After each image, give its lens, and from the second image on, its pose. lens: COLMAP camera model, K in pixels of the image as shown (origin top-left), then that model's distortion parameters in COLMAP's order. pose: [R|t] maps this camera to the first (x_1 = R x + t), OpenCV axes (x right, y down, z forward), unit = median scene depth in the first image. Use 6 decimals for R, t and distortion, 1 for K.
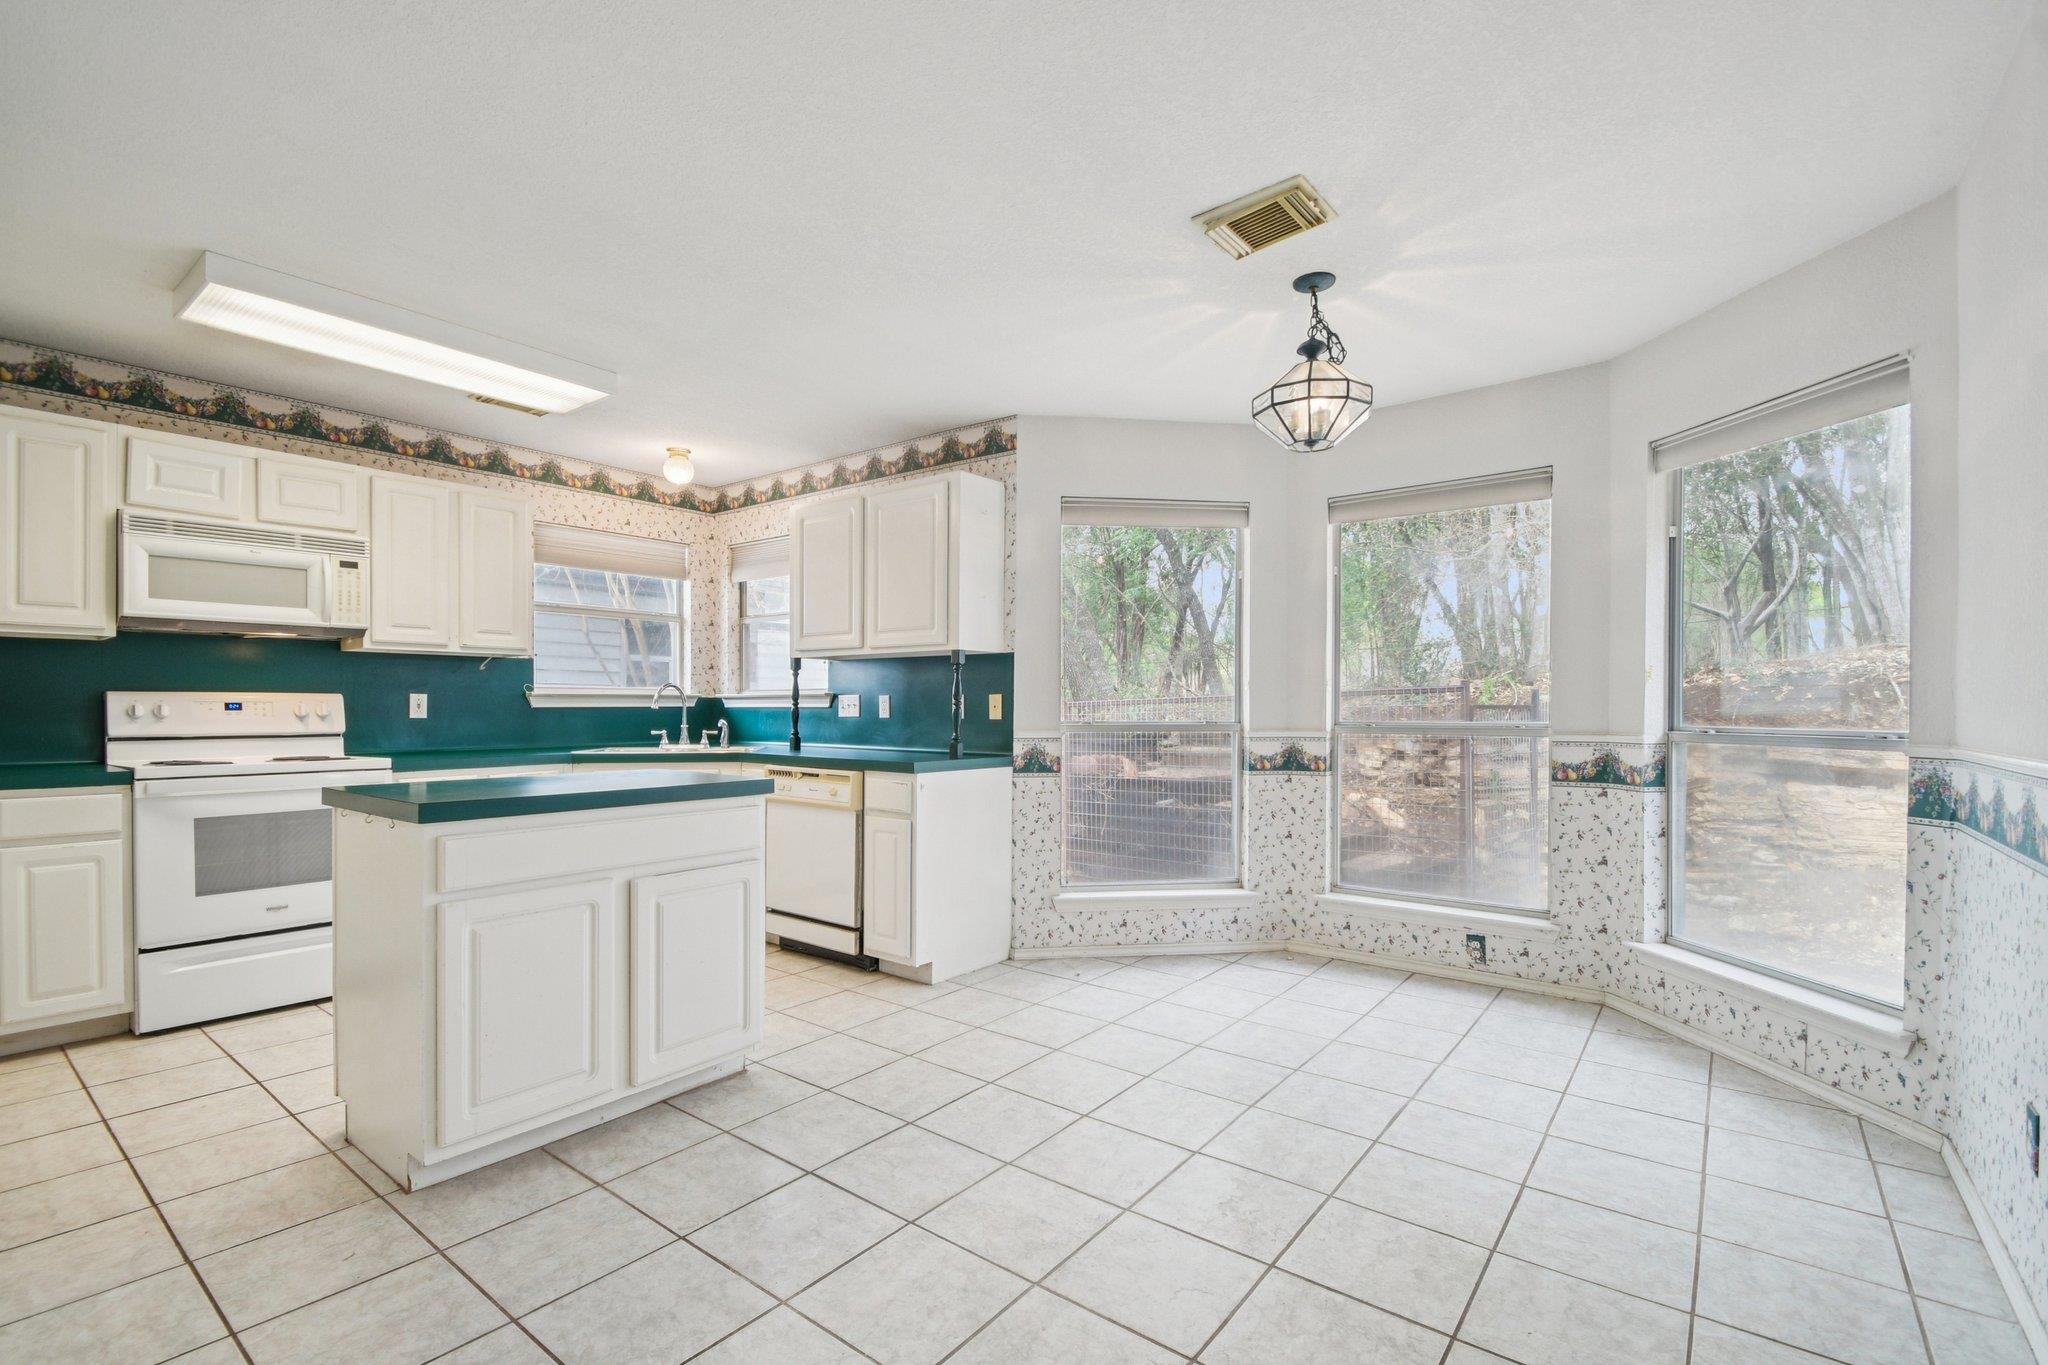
lens RADIAL K [[925.7, 0, 1021.8], [0, 925.7, 711.3], [0, 0, 1]] dist [0.000961, -0.006626]
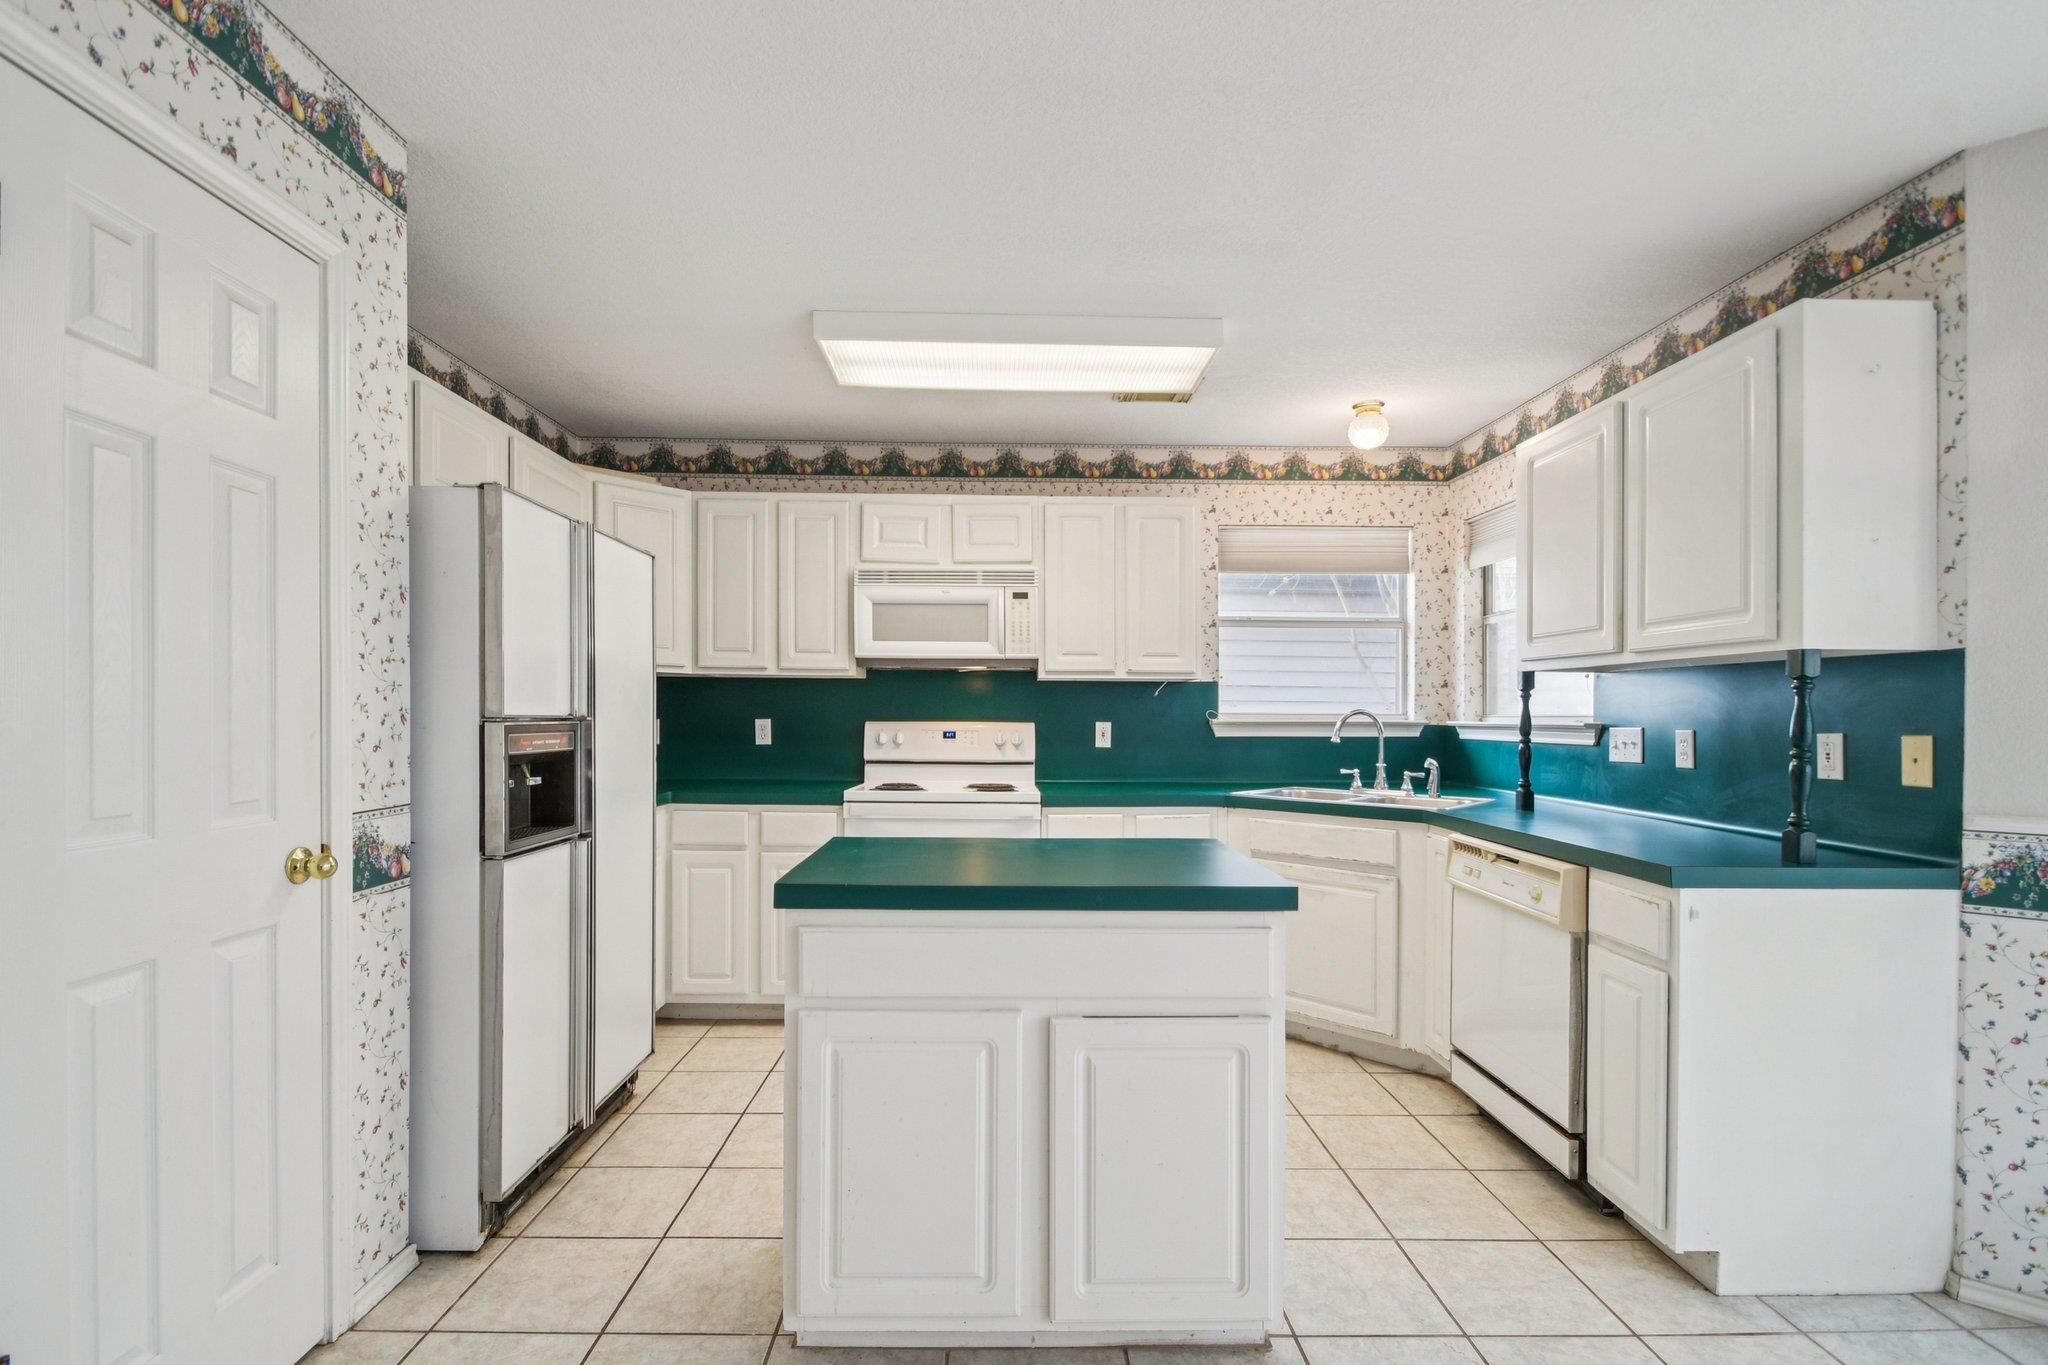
lens RADIAL K [[956.2, 0, 1002.8], [0, 956.2, 706.7], [0, 0, 1]] dist [0.010882, -0.011904]
pose [[0.623647, -0.003196, -0.781699, 0.066434], [-0.008877, 0.999898, -0.011171, -0.023792], [0.781655, 0.013906, 0.623556, 0.310013]]
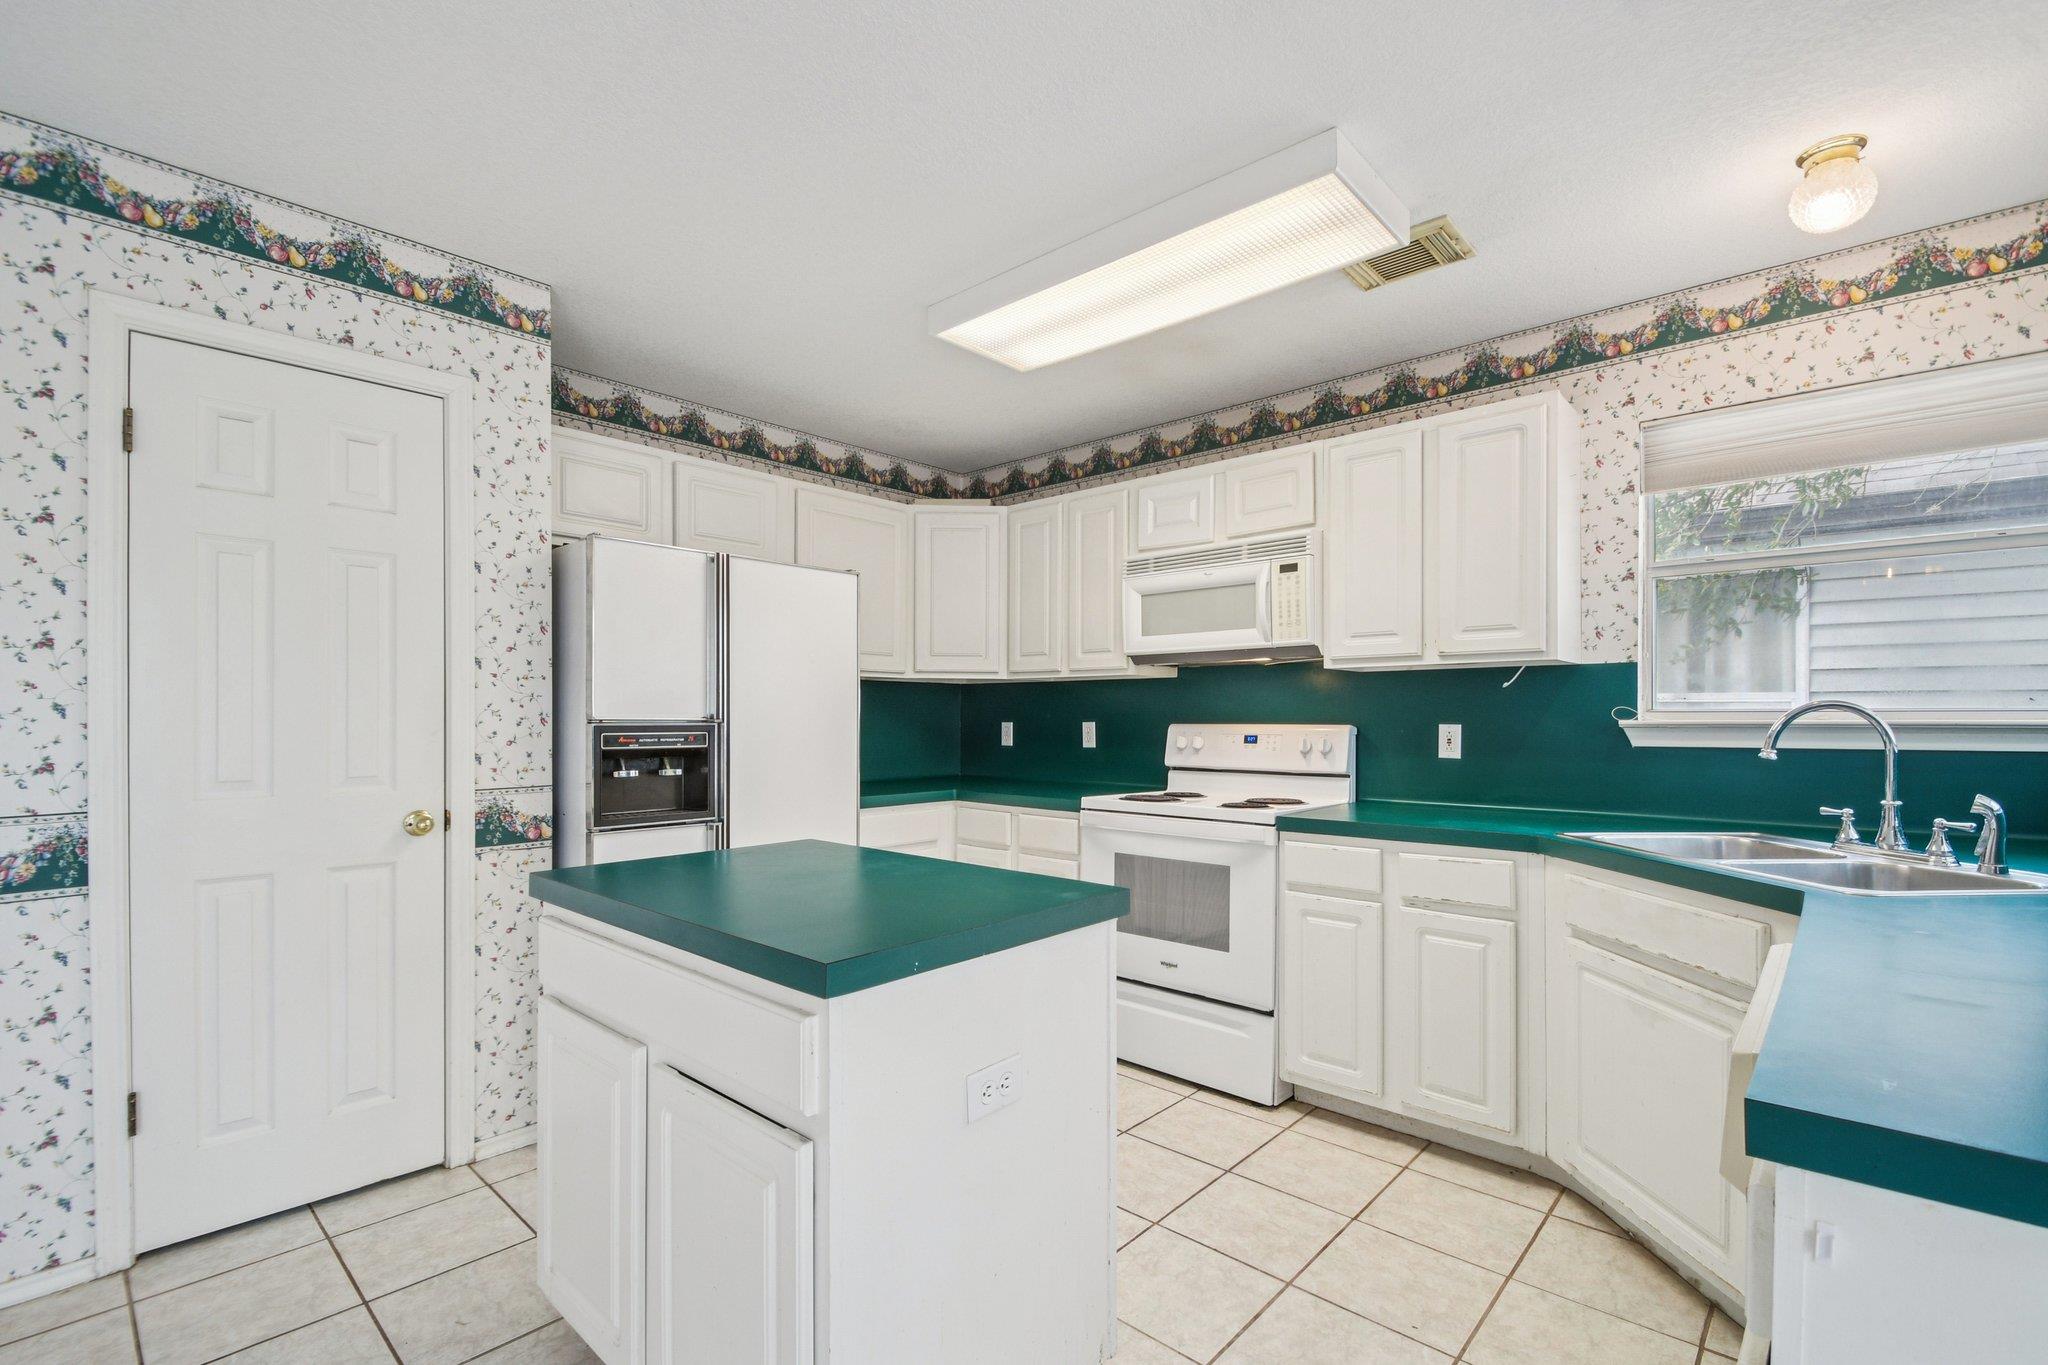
lens RADIAL K [[910.0, 0, 1005.2], [0, 910.0, 721.6], [0, 0, 1]] dist [0.015546, -0.015946]
pose [[-0.086478, 0.004149, -0.996245, 0.085213], [-0.003564, 0.999984, 0.004474, -0.023959], [0.996247, 0.003937, -0.086462, 0.749635]]
